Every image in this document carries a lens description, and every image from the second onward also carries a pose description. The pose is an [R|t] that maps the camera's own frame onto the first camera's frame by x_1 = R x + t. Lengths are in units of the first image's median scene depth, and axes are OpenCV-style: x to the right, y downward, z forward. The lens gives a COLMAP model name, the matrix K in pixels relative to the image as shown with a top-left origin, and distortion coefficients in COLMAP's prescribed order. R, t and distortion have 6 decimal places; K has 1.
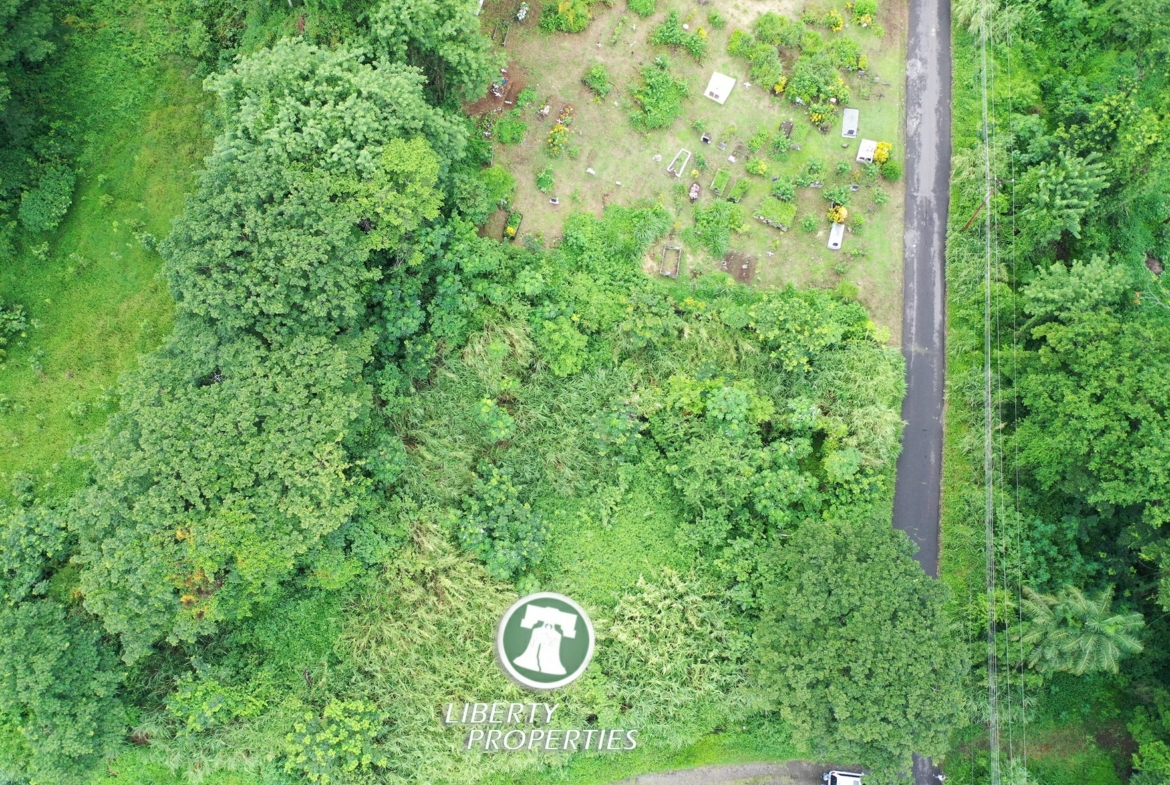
lens RADIAL K [[929.1, 0, 586.0], [0, 929.1, 395.0], [0, 0, 1]] dist [0.001875, 0.000214]
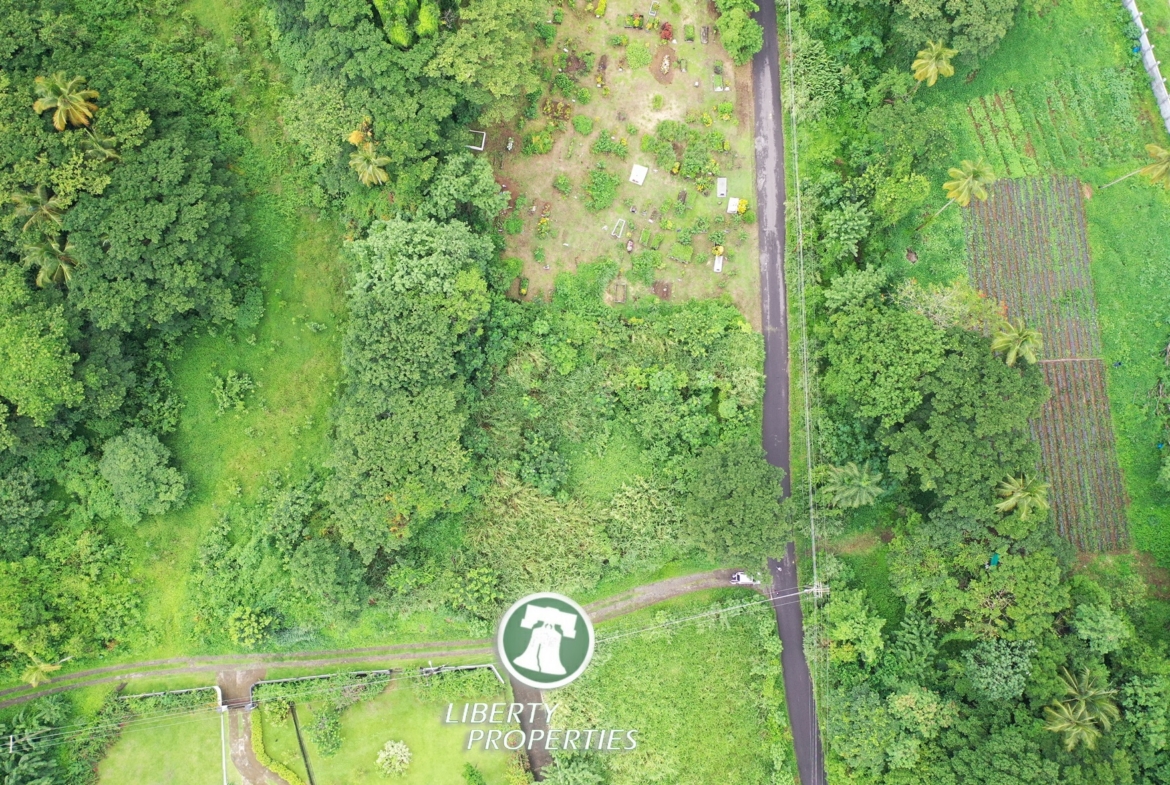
lens RADIAL K [[931.7, 0, 589.0], [0, 931.7, 393.9], [0, 0, 1]] dist [-0.000675, -0.006311]
pose [[0.992290, -0.123056, 0.014779, -0.012025], [0.119464, 0.981387, 0.150359, -0.250852], [-0.033007, -0.147434, 0.988521, -0.747946]]
